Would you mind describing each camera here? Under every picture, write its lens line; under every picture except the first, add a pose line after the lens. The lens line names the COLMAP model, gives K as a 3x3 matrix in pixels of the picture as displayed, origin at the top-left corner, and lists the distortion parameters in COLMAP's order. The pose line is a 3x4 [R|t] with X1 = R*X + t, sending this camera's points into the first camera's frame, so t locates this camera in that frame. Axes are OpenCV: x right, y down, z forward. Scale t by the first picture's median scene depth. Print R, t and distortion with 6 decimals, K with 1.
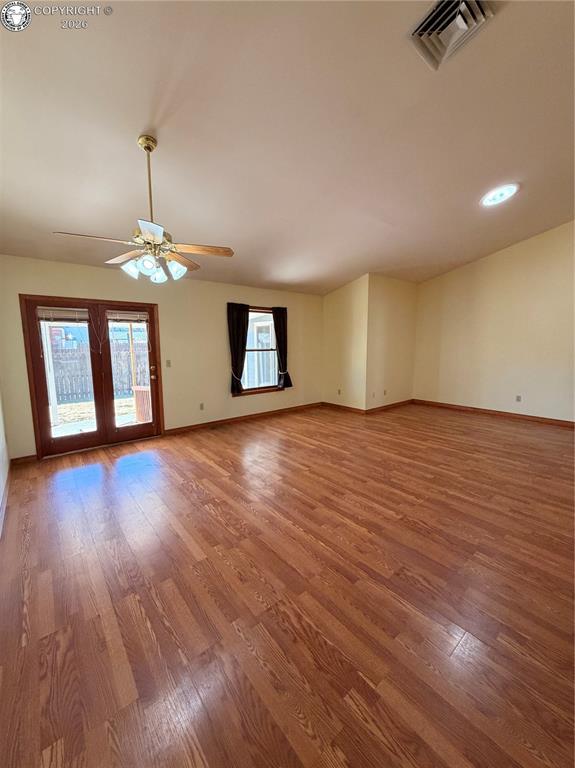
lens RADIAL K [[305.0, 0, 287.5], [0, 305.0, 384.0], [0, 0, 1]] dist [0.001787, -0.000281]
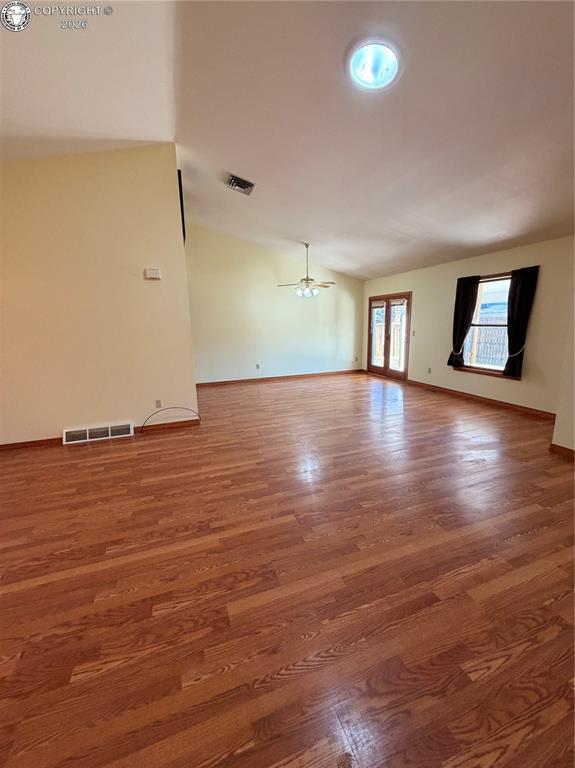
lens RADIAL K [[305.0, 0, 287.5], [0, 305.0, 384.0], [0, 0, 1]] dist [0.001787, -0.000281]
pose [[-0.331543, 0.200299, -0.921932, 1.306349], [-0.104815, 0.963333, 0.246987, -0.145854], [0.937599, 0.178519, -0.298393, 1.043205]]
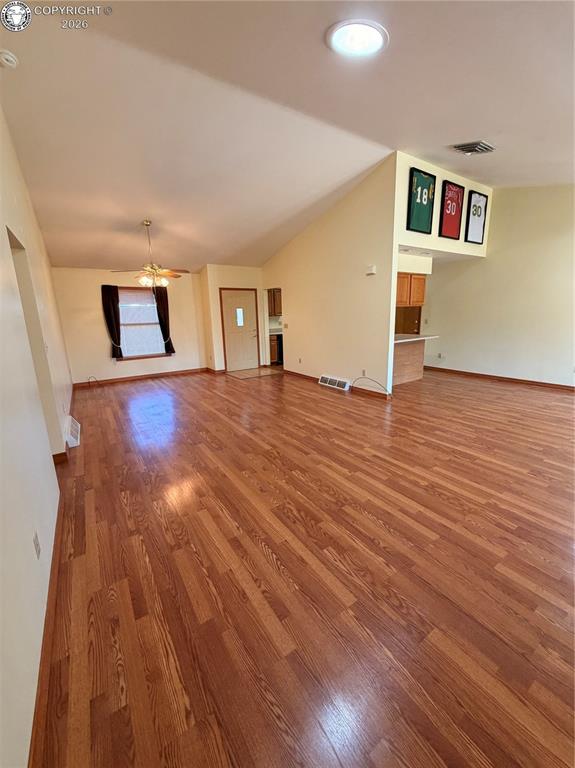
lens RADIAL K [[305.0, 0, 287.5], [0, 305.0, 384.0], [0, 0, 1]] dist [0.001787, -0.000281]
pose [[-0.994396, 0.007543, 0.105446, 0.712670], [0.045001, 0.932768, 0.357658, -0.224480], [-0.095659, 0.360399, -0.927880, 1.611095]]
